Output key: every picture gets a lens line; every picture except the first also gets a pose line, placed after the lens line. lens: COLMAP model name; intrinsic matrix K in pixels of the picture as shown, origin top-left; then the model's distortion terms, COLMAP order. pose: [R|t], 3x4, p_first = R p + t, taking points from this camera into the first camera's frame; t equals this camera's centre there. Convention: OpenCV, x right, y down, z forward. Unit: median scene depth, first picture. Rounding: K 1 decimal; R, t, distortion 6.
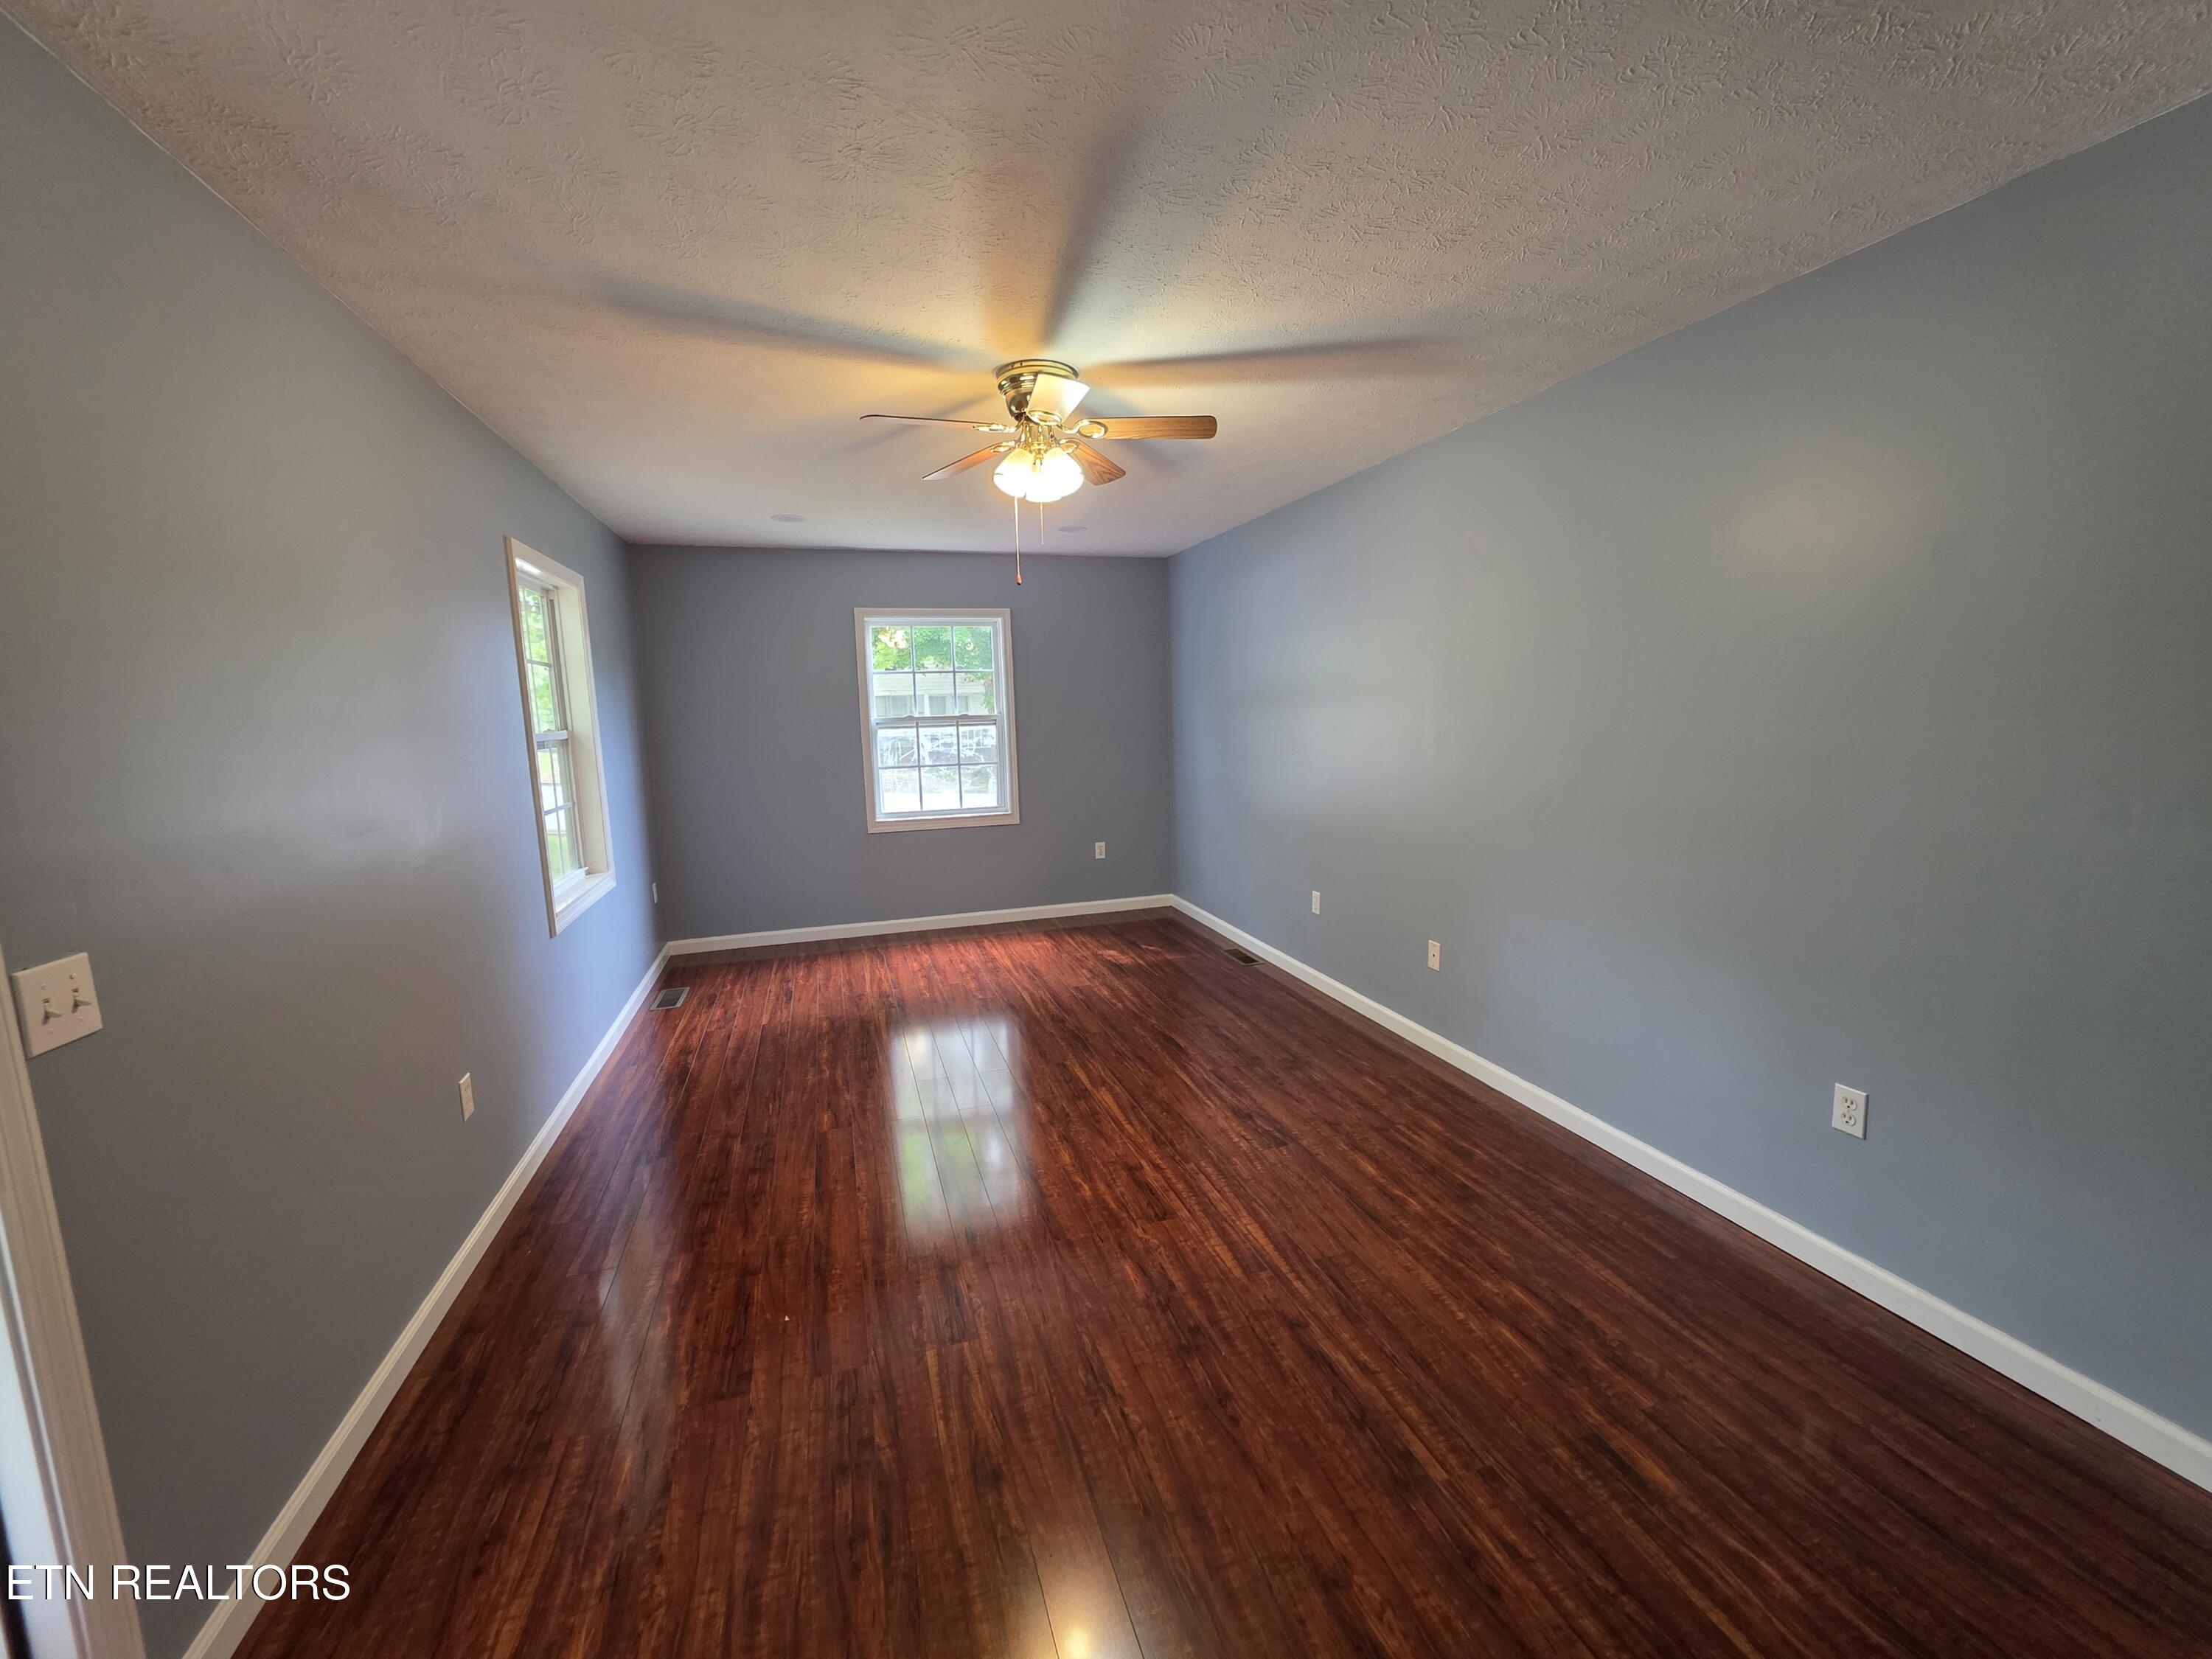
lens RADIAL K [[883.1, 0, 1101.5], [0, 883.1, 823.8], [0, 0, 1]] dist [0.006191, 0.000312]
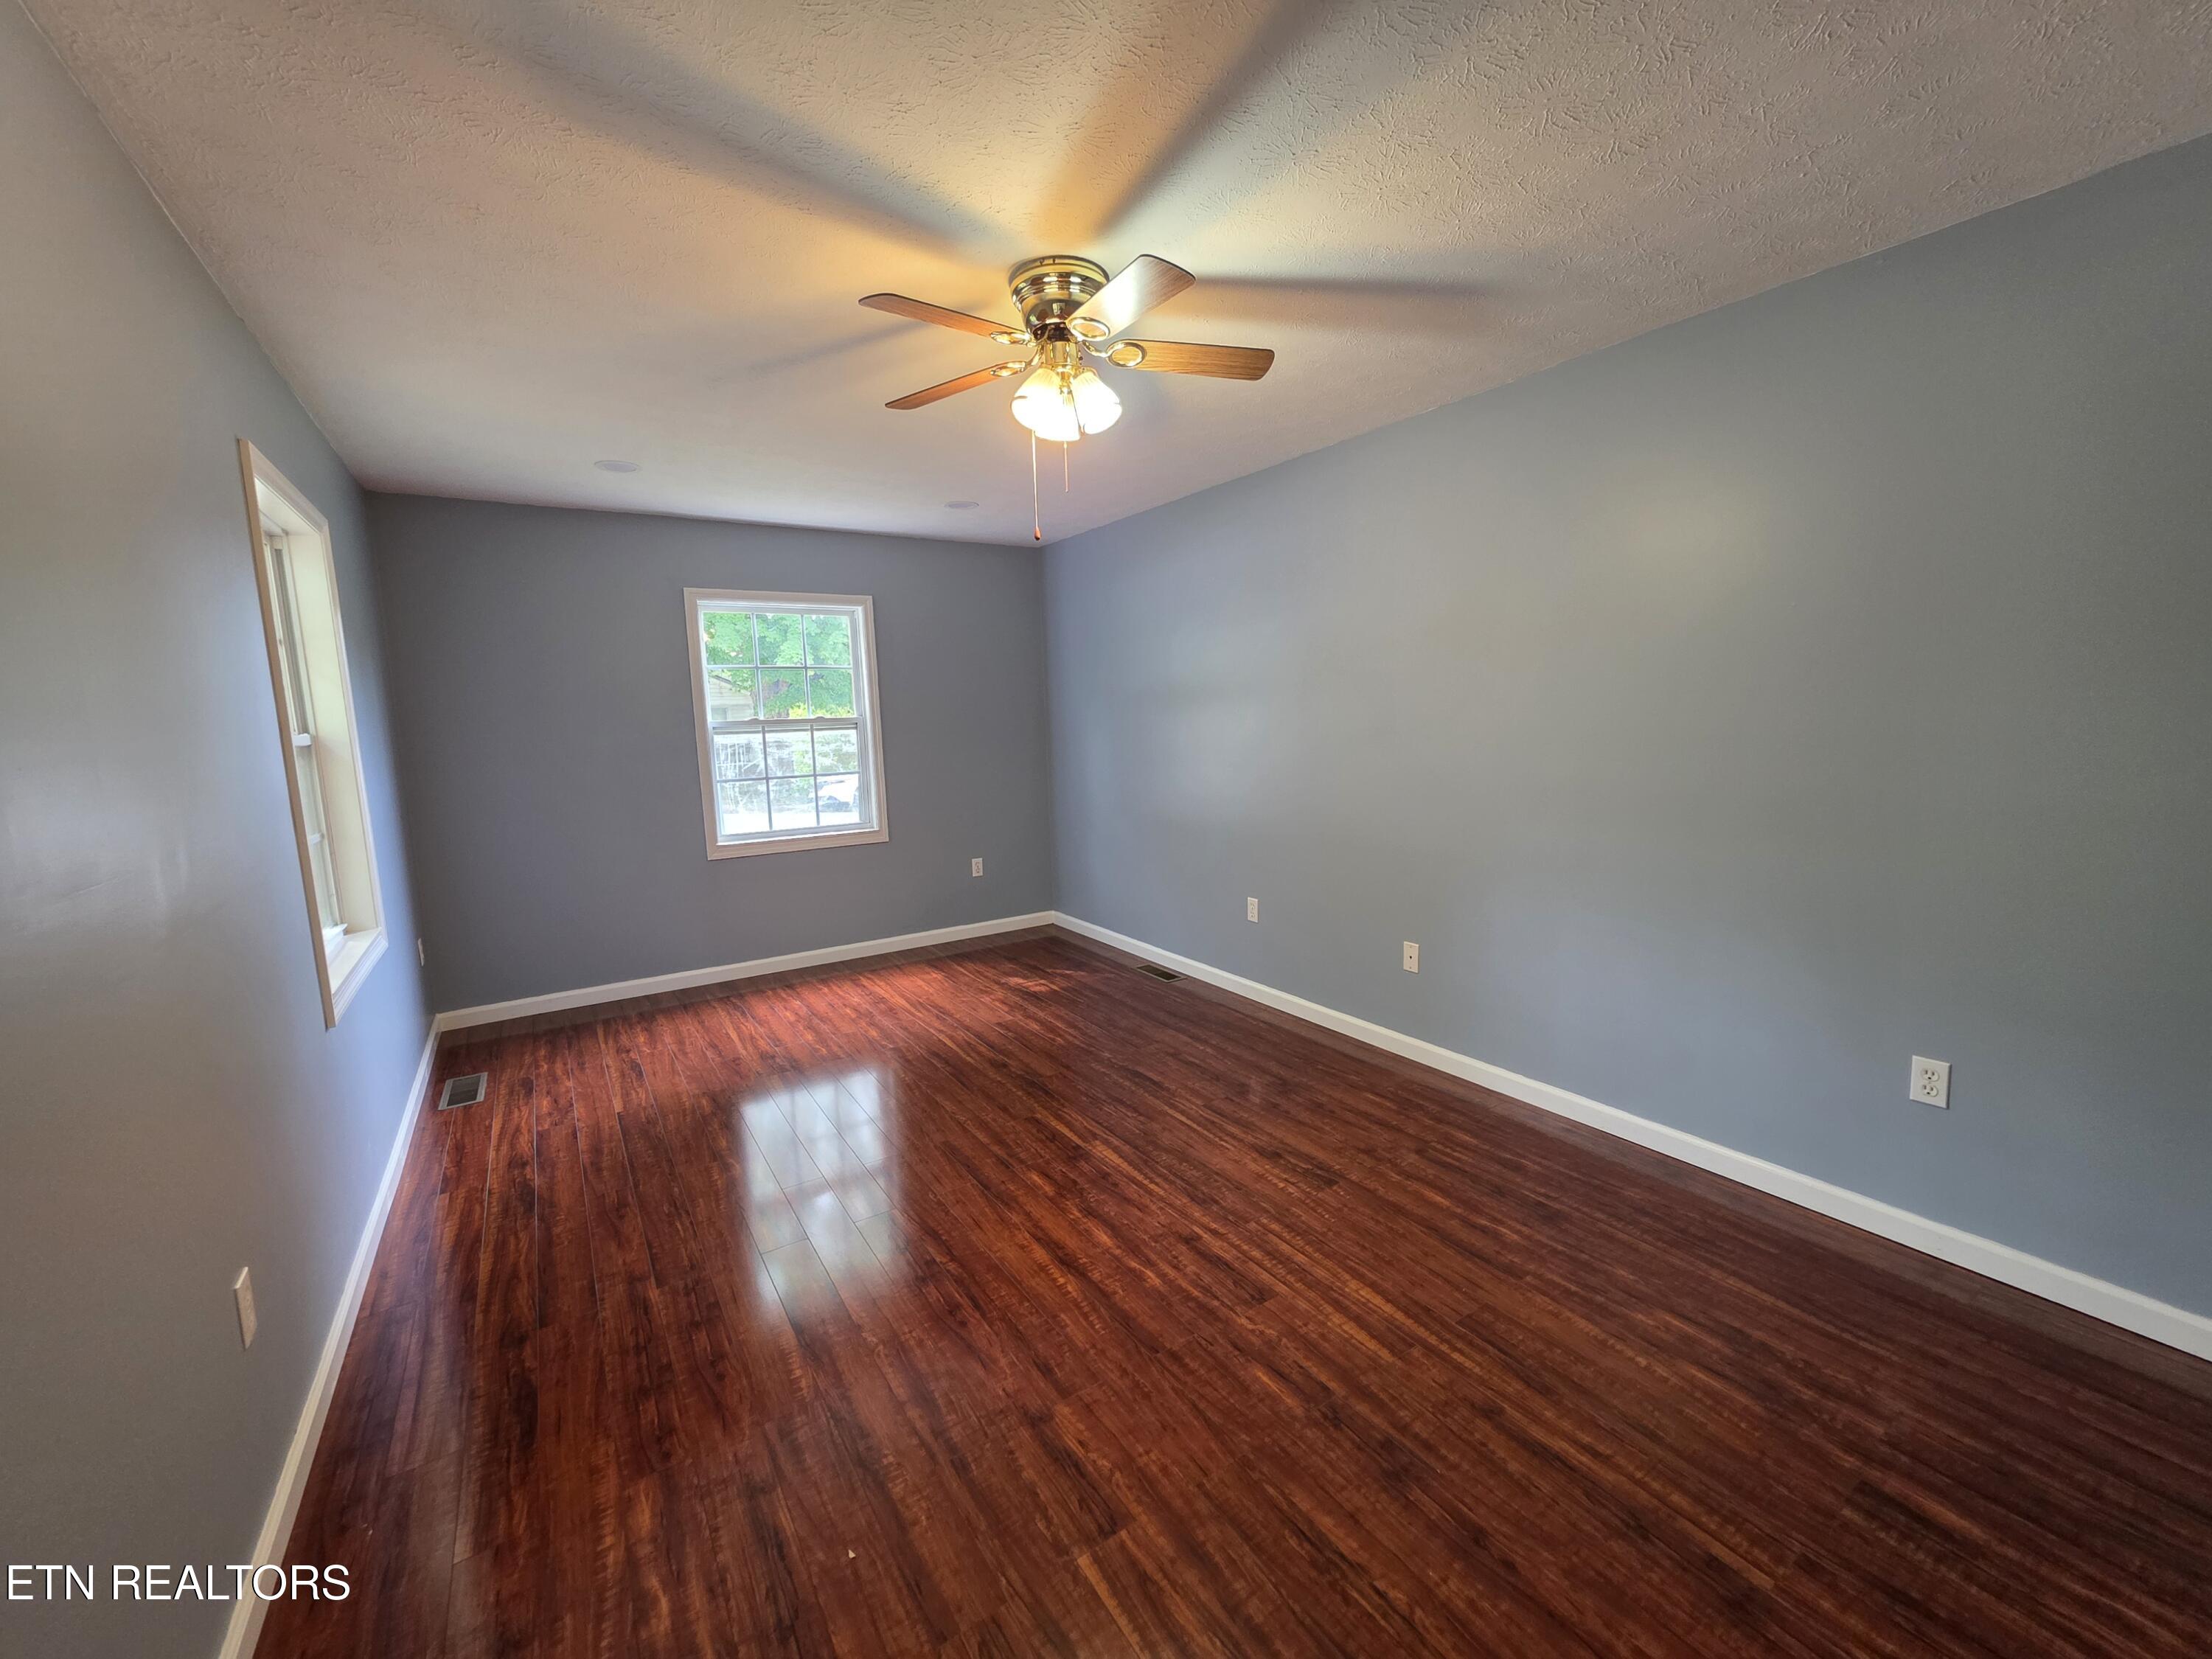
lens RADIAL K [[883.1, 0, 1101.5], [0, 883.1, 823.8], [0, 0, 1]] dist [0.006191, 0.000312]
pose [[0.963703, -0.036346, 0.264492, -0.208720], [0.040451, 0.999131, -0.010089, -0.000037], [-0.263895, 0.020422, 0.964335, 0.167021]]
